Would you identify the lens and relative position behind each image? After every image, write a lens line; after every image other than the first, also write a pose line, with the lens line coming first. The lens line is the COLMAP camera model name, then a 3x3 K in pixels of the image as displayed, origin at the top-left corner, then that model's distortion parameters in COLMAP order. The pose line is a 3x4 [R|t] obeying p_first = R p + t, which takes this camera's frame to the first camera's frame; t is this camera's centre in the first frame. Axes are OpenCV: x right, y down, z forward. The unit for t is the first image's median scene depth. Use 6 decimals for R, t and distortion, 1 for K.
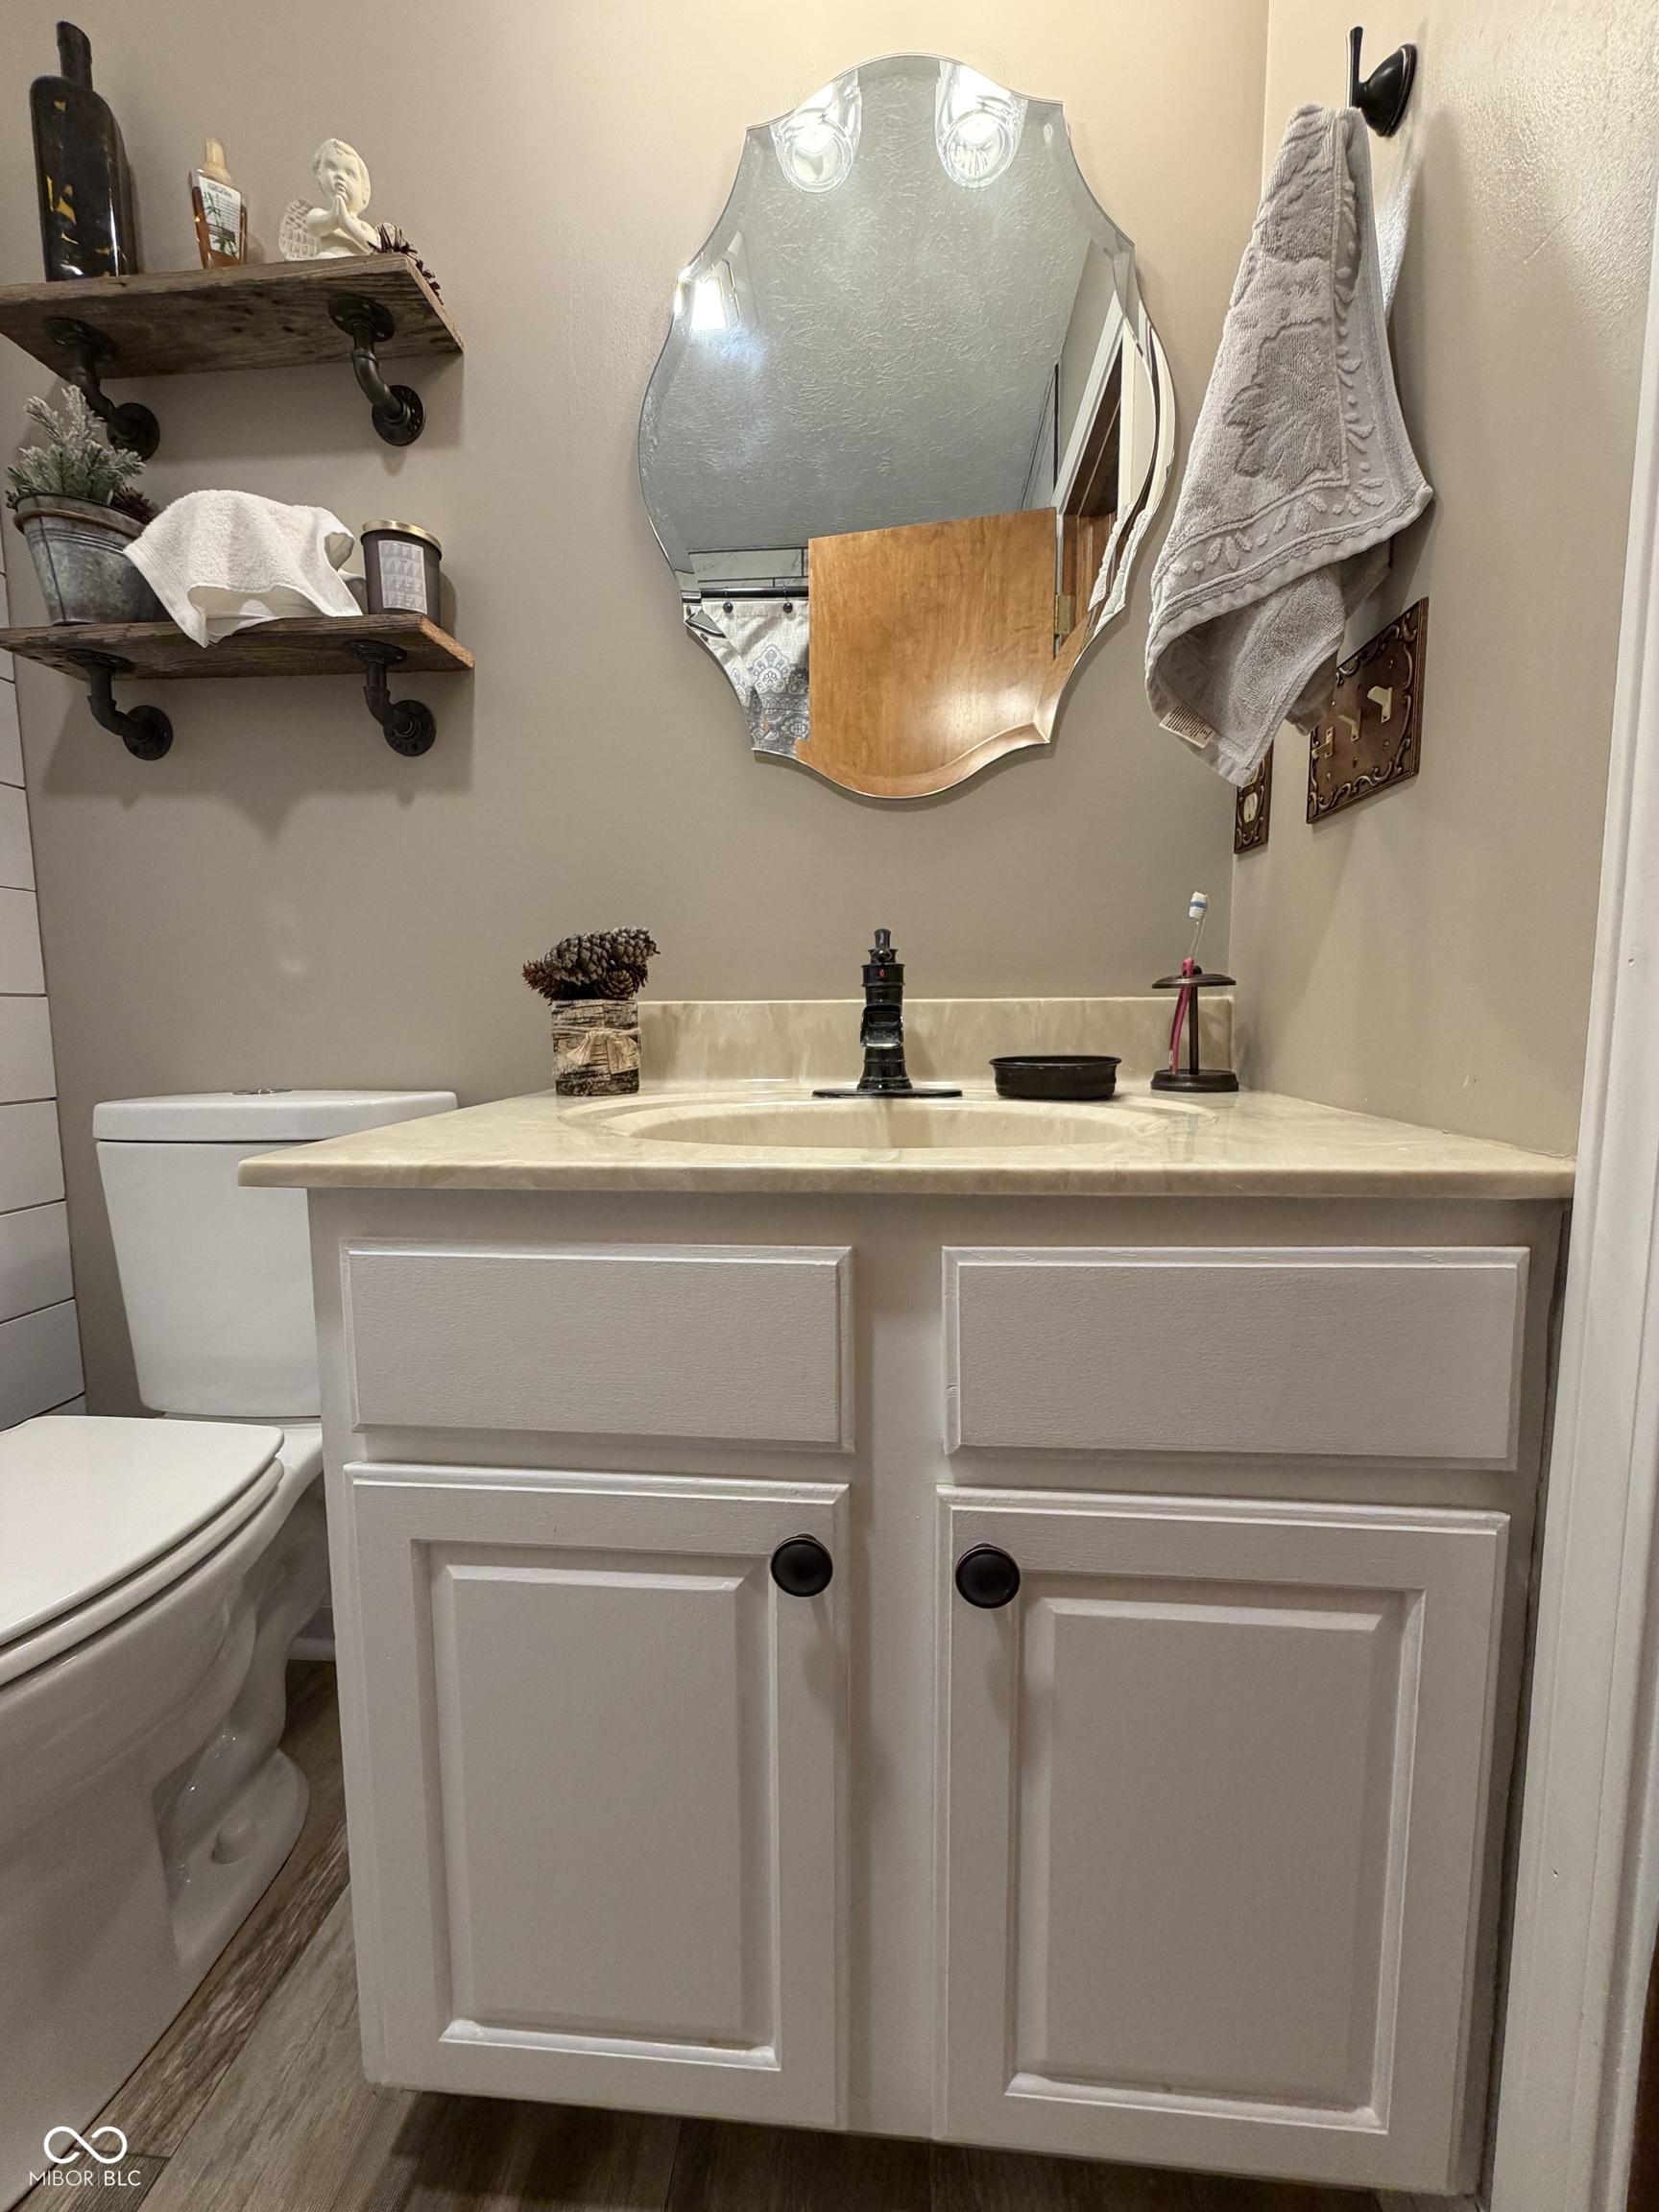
lens RADIAL K [[881.1, 0, 829.6], [0, 881.1, 1097.7], [0, 0, 1]] dist [-0.000573, 0.000634]
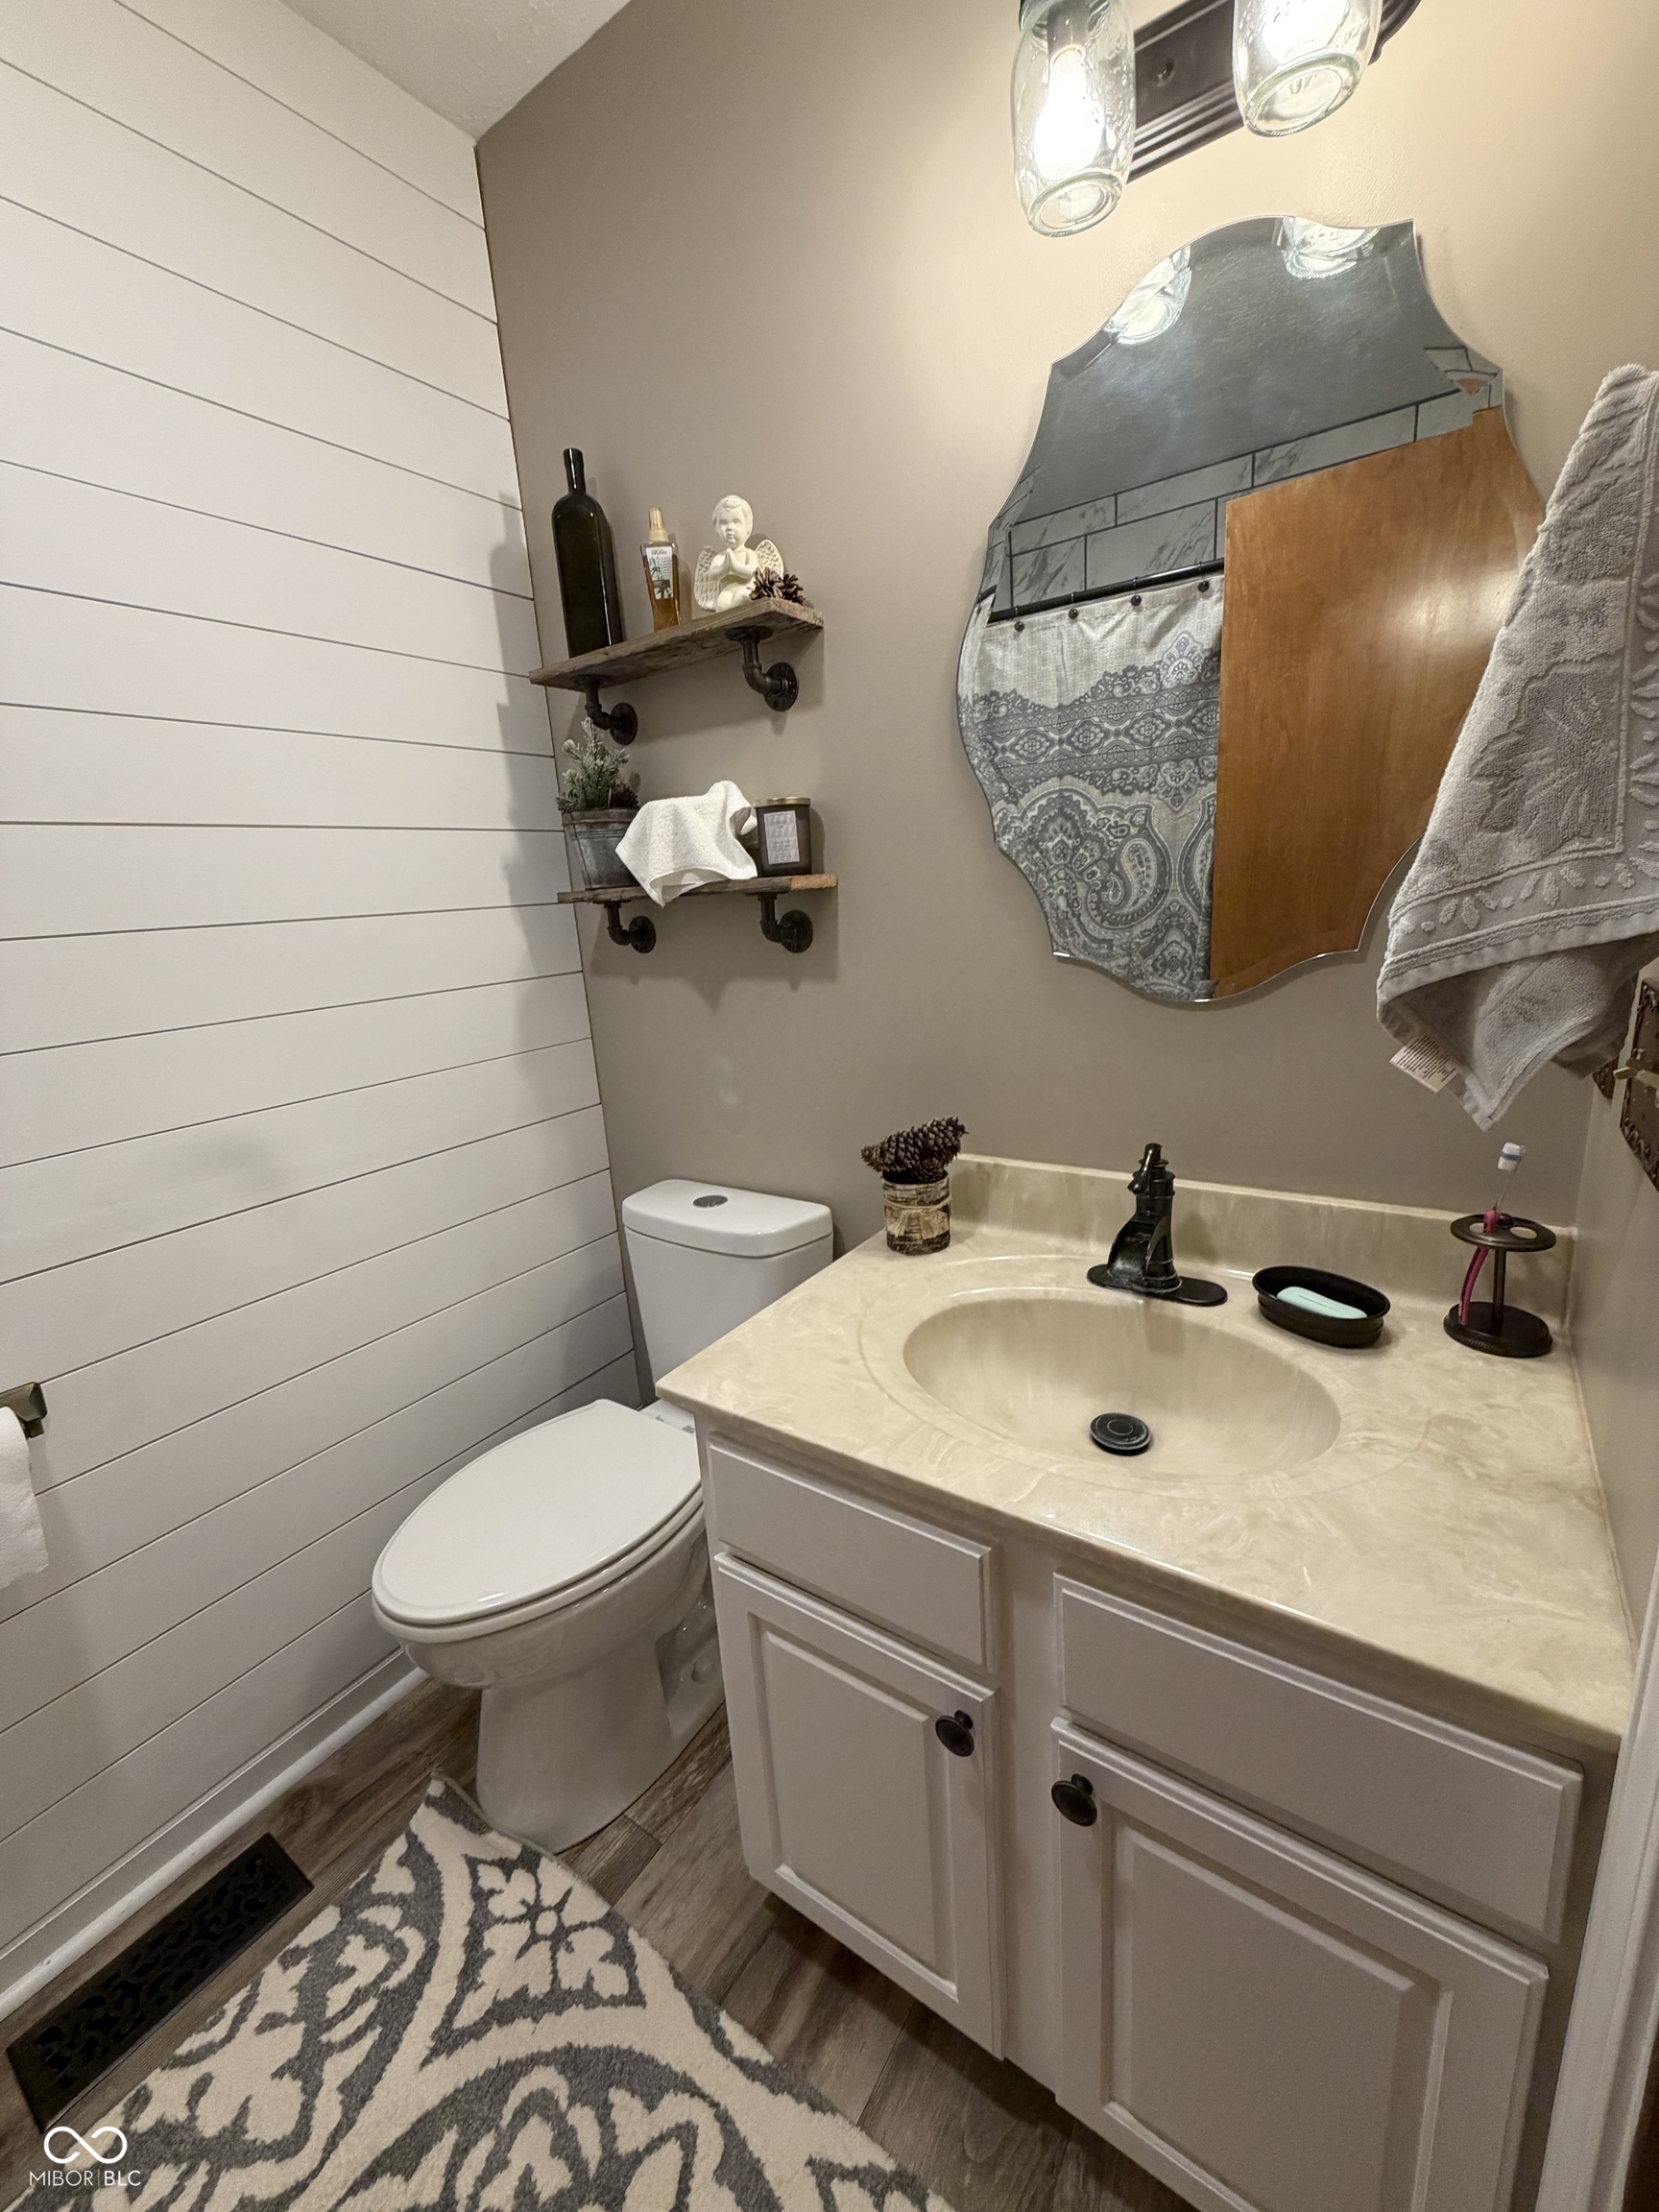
lens RADIAL K [[881.1, 0, 829.6], [0, 881.1, 1097.7], [0, 0, 1]] dist [-0.000573, 0.000634]
pose [[0.866800, 0.064038, -0.494526, 0.255729], [0.012879, 0.988514, 0.150581, -0.430301], [0.498489, -0.136893, 0.856019, -0.131215]]
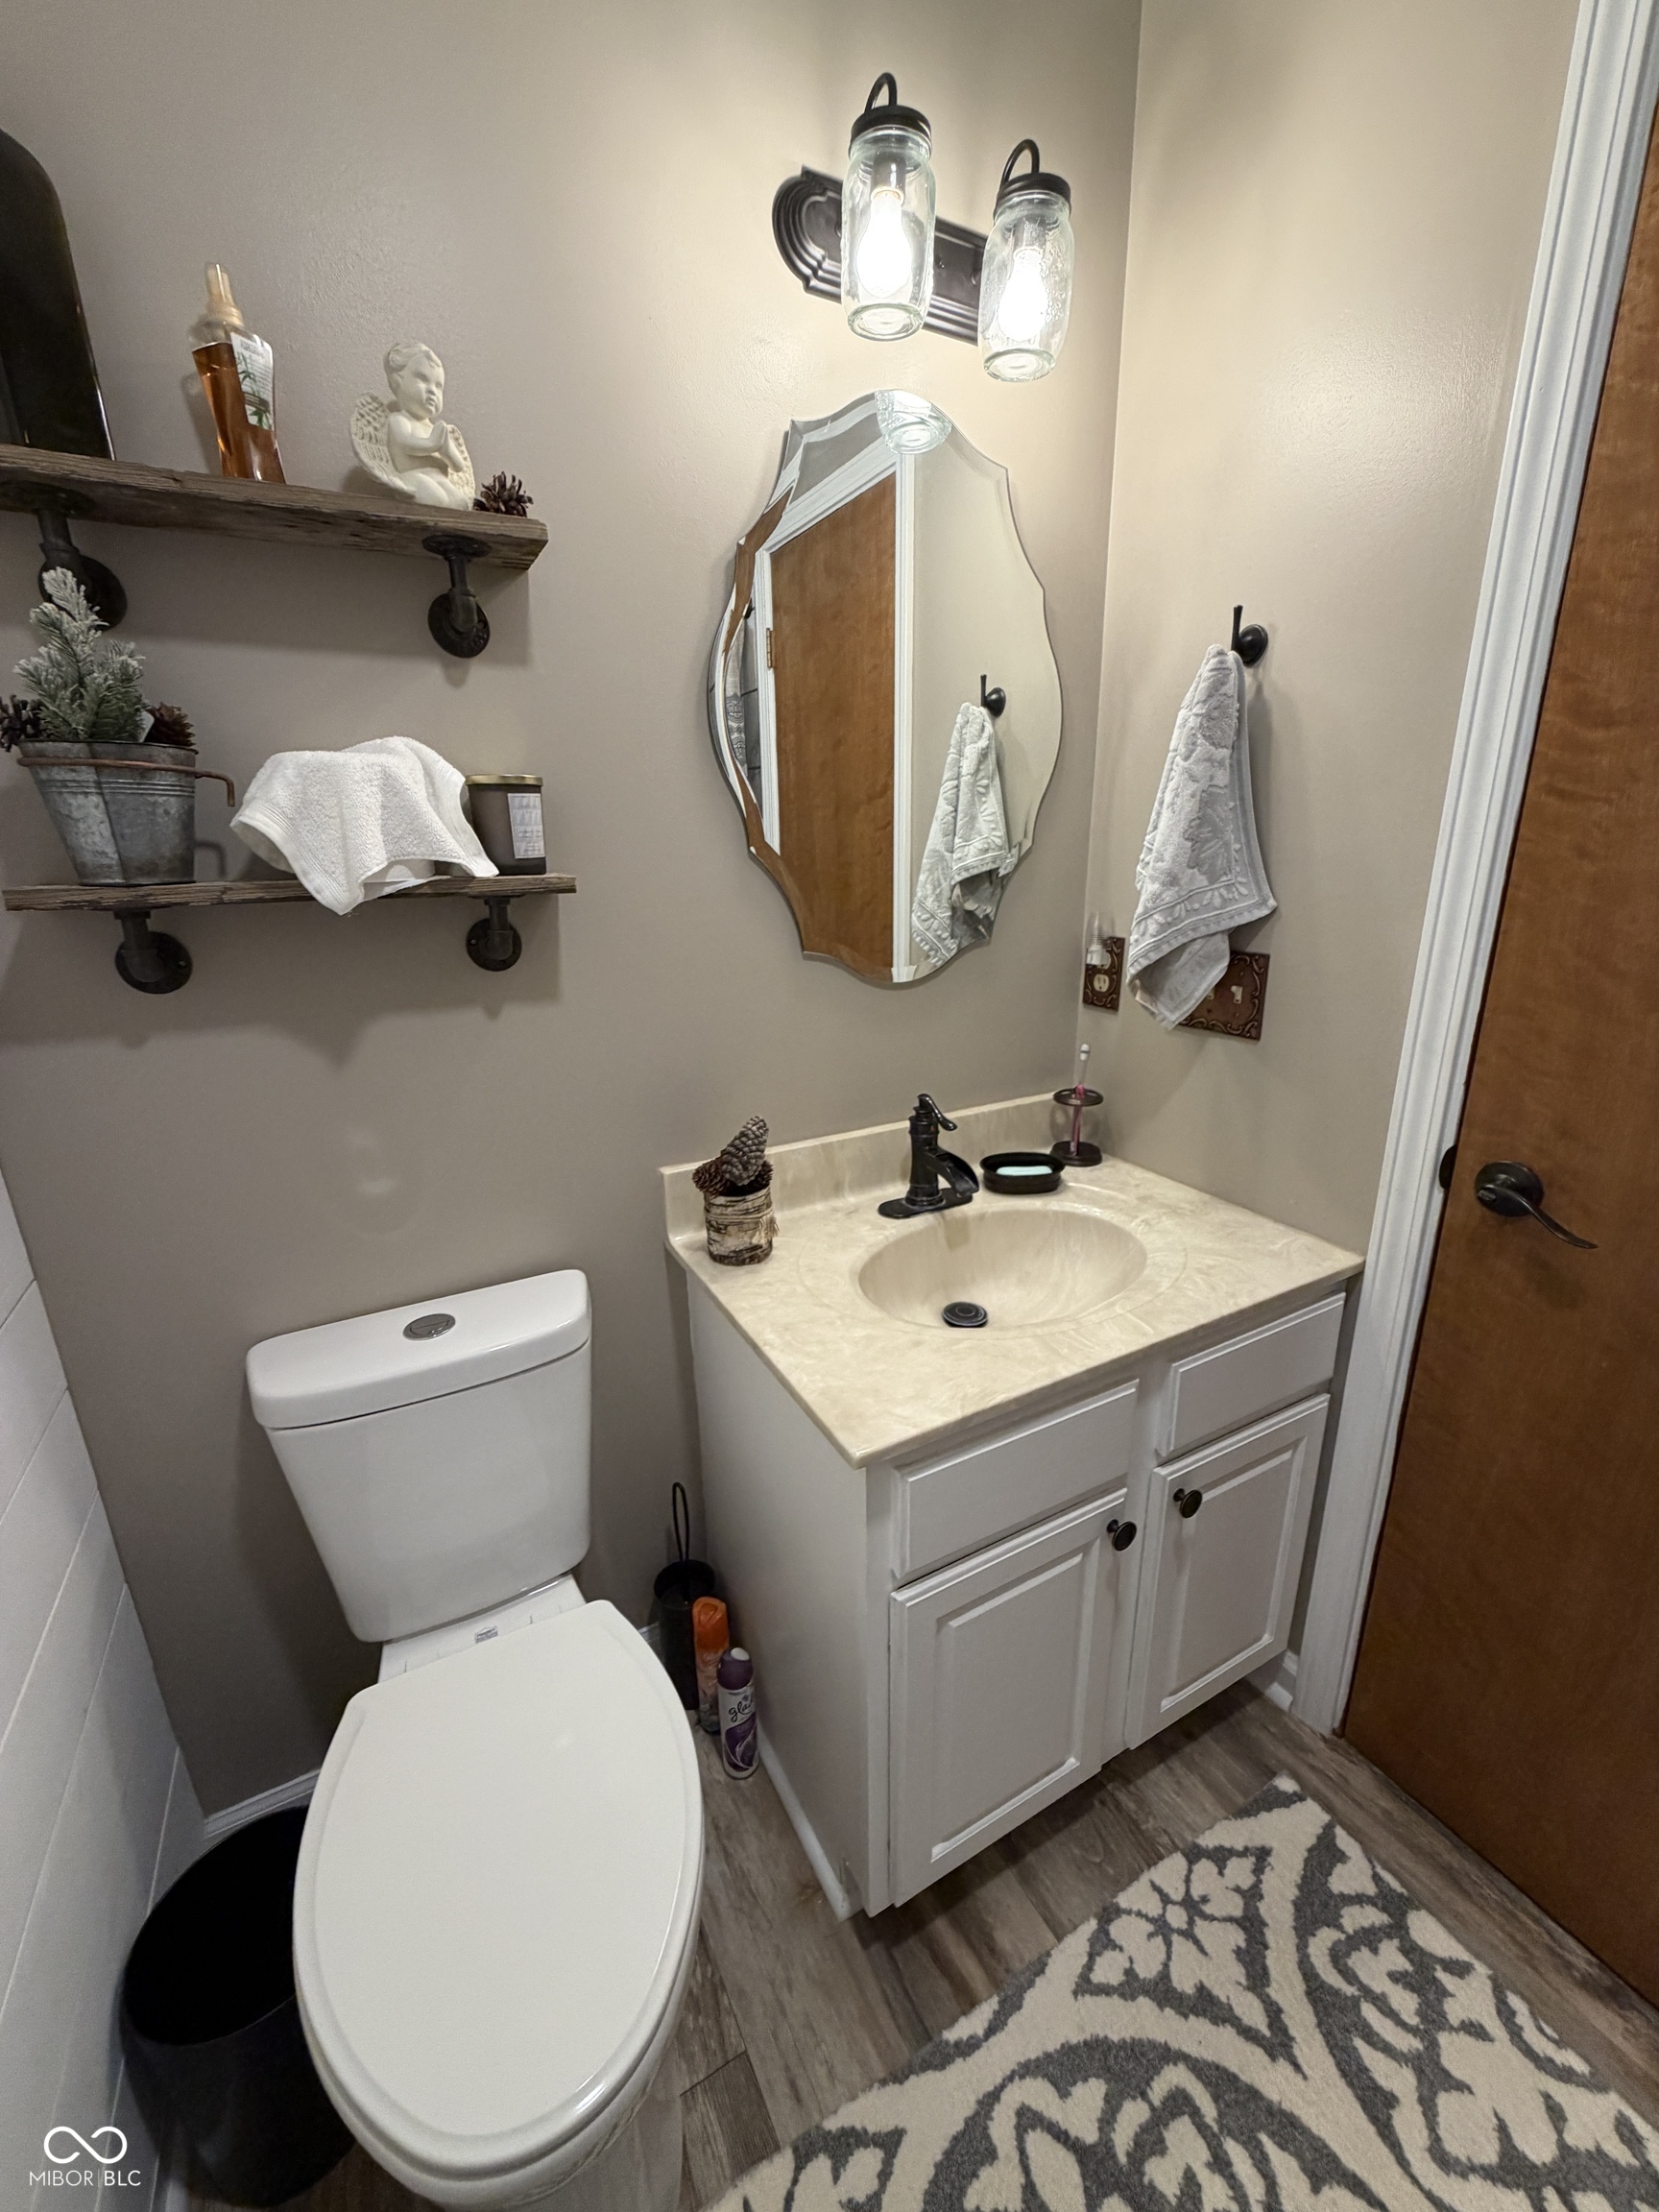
lens RADIAL K [[865.6, 0, 827.9], [0, 865.6, 1097.4], [0, 0, 1]] dist [-0.001765, -0.000657]
pose [[0.839669, -0.161834, 0.518427, -0.808700], [0.066904, 0.978123, 0.196974, -0.483409], [-0.538962, -0.130708, 0.832127, -0.068915]]
